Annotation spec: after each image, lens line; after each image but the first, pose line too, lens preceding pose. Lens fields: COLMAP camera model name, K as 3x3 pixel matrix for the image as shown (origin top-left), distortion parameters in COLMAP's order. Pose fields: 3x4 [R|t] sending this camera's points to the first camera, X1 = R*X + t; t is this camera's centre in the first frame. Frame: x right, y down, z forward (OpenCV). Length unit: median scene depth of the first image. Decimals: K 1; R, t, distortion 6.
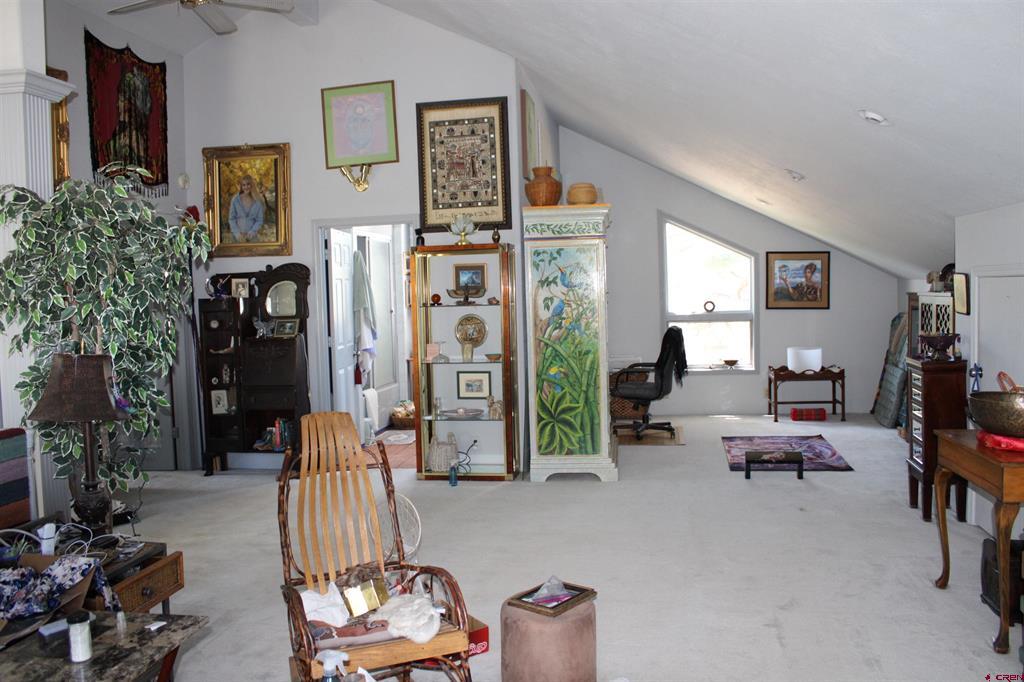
lens RADIAL K [[871.4, 0, 511.0], [0, 871.4, 337.8], [0, 0, 1]] dist [-0.154895, 0.130197]
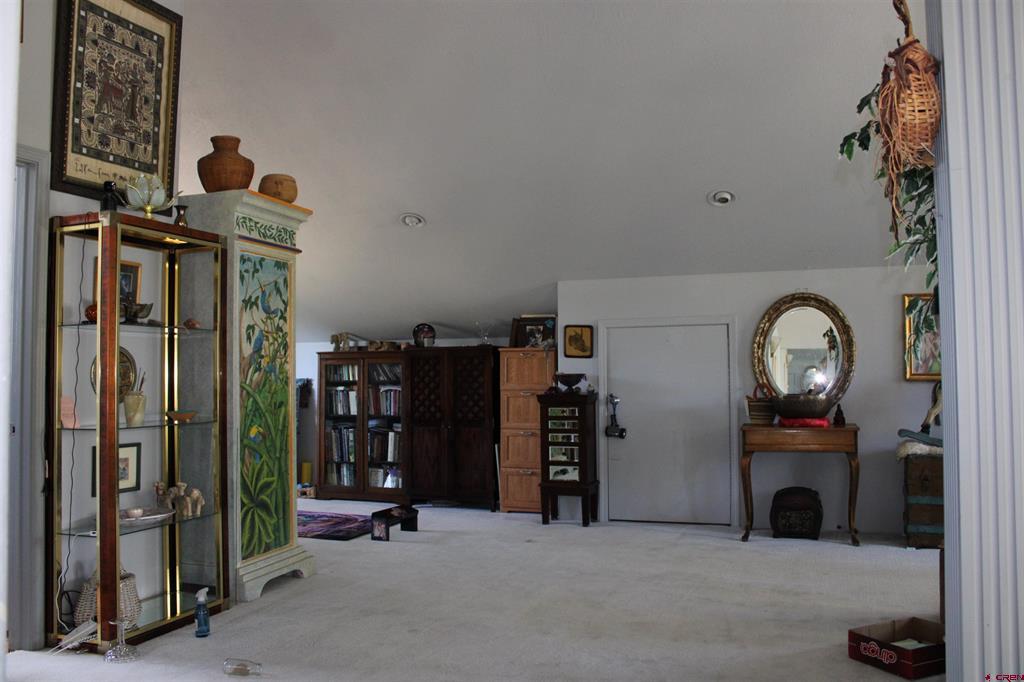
lens RADIAL K [[871.4, 0, 511.2], [0, 871.4, 338.2], [0, 0, 1]] dist [-0.154895, 0.130197]
pose [[0.165542, 0.070659, 0.983668, -0.590072], [0.064900, 0.994487, -0.082358, 0.033379], [-0.984065, 0.077473, 0.160044, 0.685123]]
